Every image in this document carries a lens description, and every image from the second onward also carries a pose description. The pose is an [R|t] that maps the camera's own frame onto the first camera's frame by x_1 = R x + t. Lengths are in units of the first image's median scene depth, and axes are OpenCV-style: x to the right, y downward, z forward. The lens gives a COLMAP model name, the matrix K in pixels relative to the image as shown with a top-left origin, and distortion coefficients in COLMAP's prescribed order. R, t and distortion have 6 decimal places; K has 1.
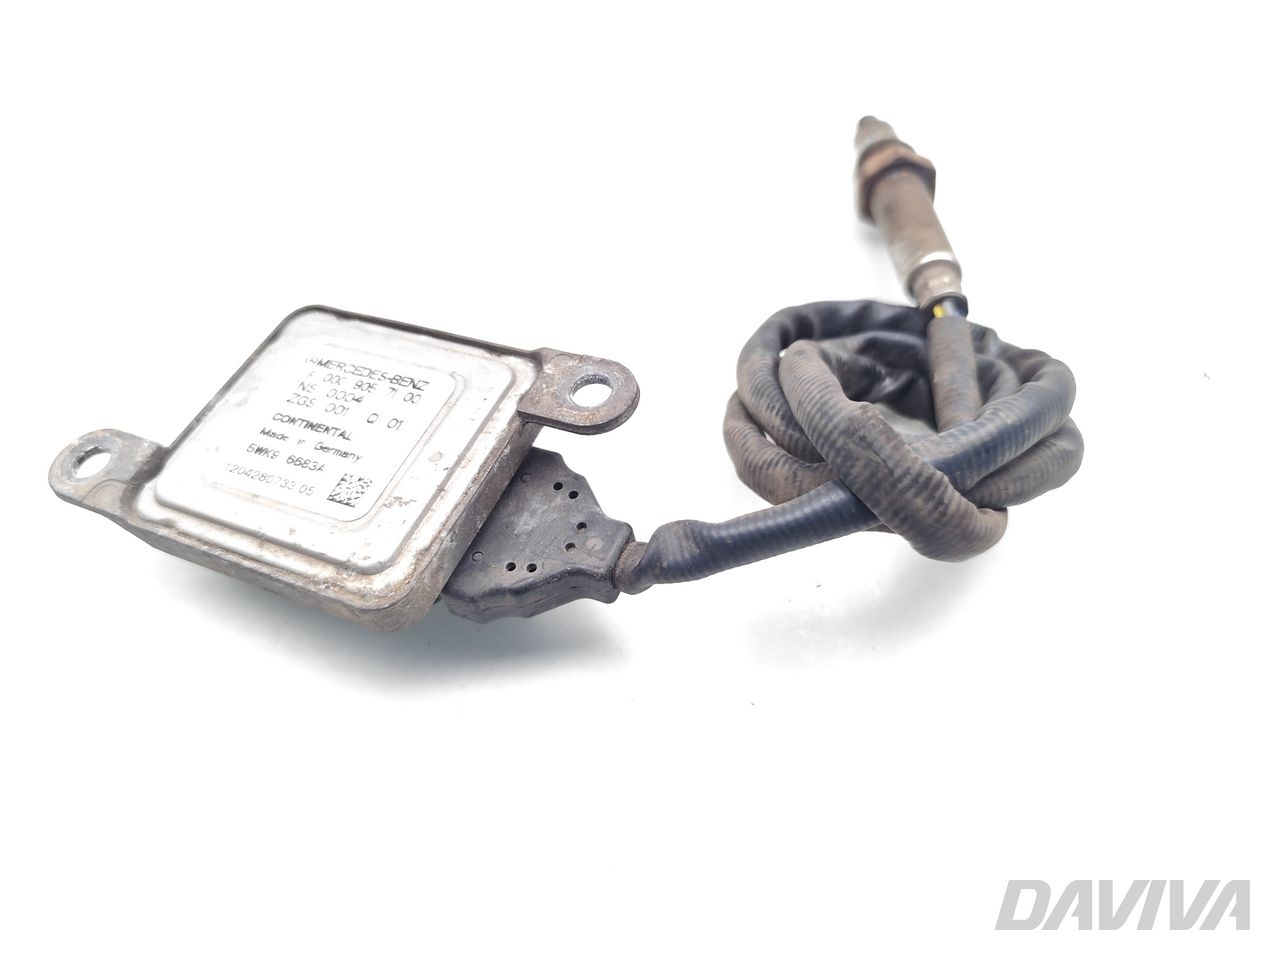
lens RADIAL K [[898.3, 0, 640.0], [0, 898.3, 480.0], [0, 0, 1]] dist [-0.003219, -0.001026]
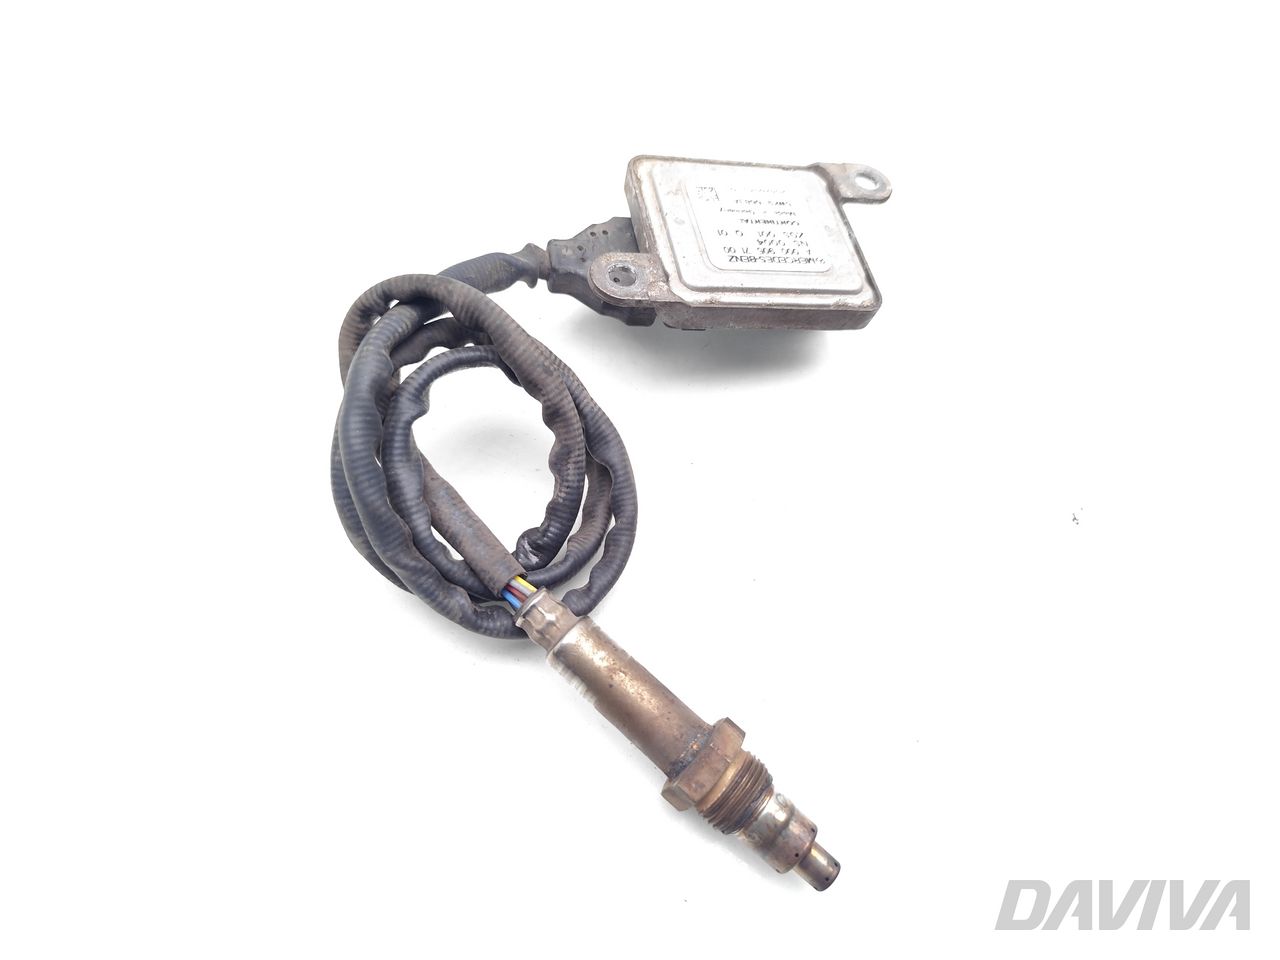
lens RADIAL K [[898.3, 0, 640.0], [0, 898.3, 480.0], [0, 0, 1]] dist [-0.003219, -0.001026]
pose [[-0.816217, 0.459538, -0.350163, 0.547561], [-0.522053, -0.327009, 0.787735, -1.288142], [0.247488, 0.825766, 0.506814, 0.536756]]
